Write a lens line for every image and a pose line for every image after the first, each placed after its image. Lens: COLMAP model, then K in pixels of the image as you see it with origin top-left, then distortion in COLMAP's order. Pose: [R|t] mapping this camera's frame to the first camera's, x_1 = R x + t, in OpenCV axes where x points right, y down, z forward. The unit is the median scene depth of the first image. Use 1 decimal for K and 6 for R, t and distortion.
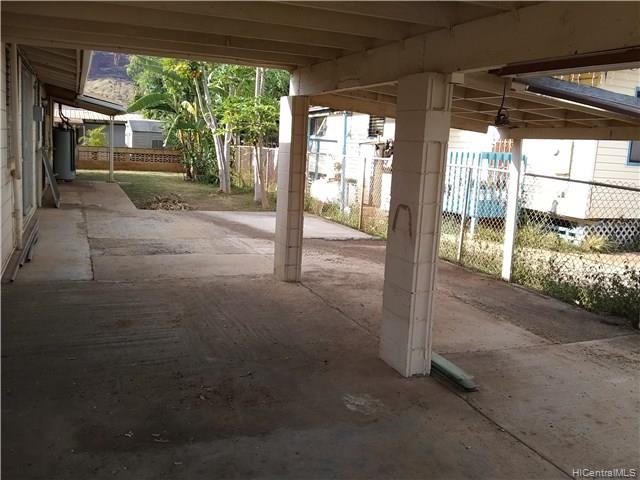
lens RADIAL K [[601.6, 0, 320.0], [0, 601.6, 240.0], [0, 0, 1]] dist [-0.002465, -0.086573]
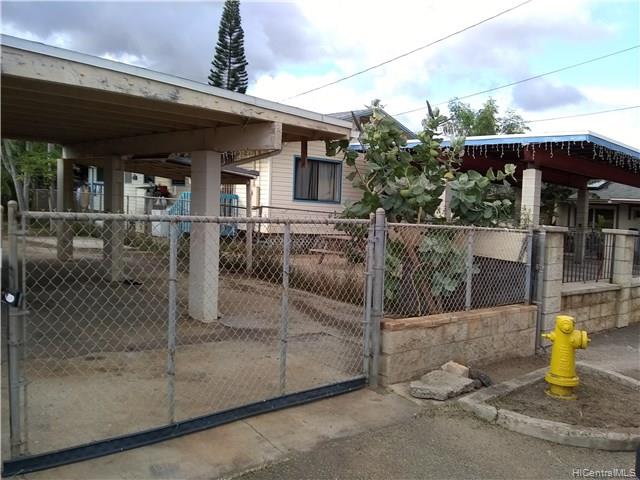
lens RADIAL K [[598.9, 0, 319.7], [0, 598.9, 256.0], [0, 0, 1]] dist [0.088083, -0.269077]
pose [[0.955104, -0.023986, 0.295298, 0.058656], [0.039377, 0.998152, -0.046283, 0.067926], [-0.293642, 0.055833, 0.954283, -0.380149]]
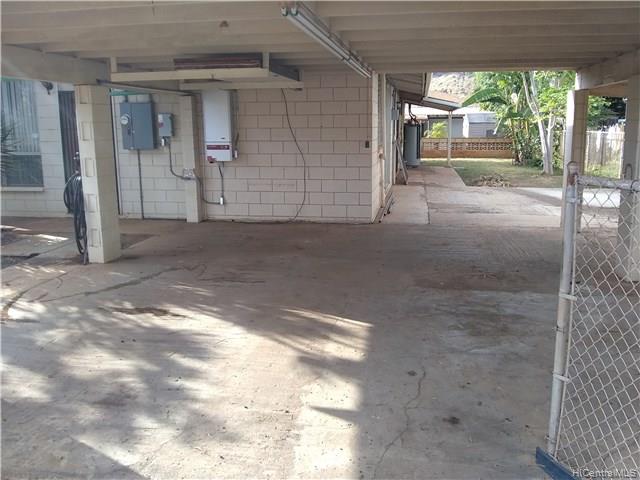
lens RADIAL K [[601.6, 0, 320.0], [0, 601.6, 240.0], [0, 0, 1]] dist [-0.002465, -0.086573]
pose [[0.852478, 0.035305, -0.521570, 0.067965], [-0.027077, 0.999360, 0.023392, 0.029325], [0.522062, -0.005819, 0.852888, -0.164295]]
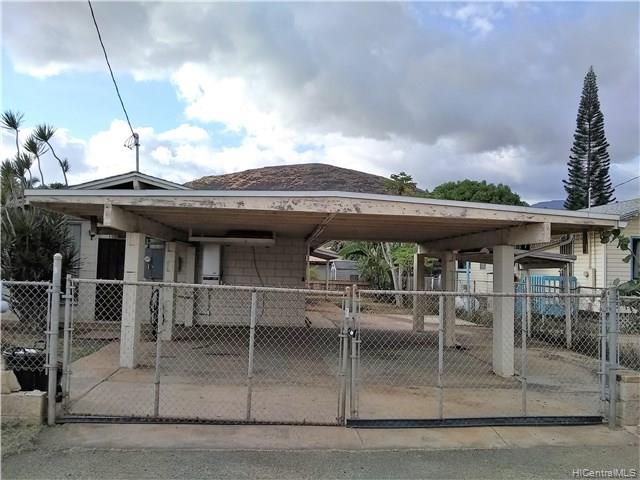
lens RADIAL K [[601.6, 0, 320.0], [0, 601.6, 240.0], [0, 0, 1]] dist [-0.002465, -0.086573]
pose [[0.954071, -0.041319, -0.296717, 0.116743], [-0.024940, 0.976050, -0.216111, 0.093470], [0.298540, 0.213585, 0.930191, -0.540603]]
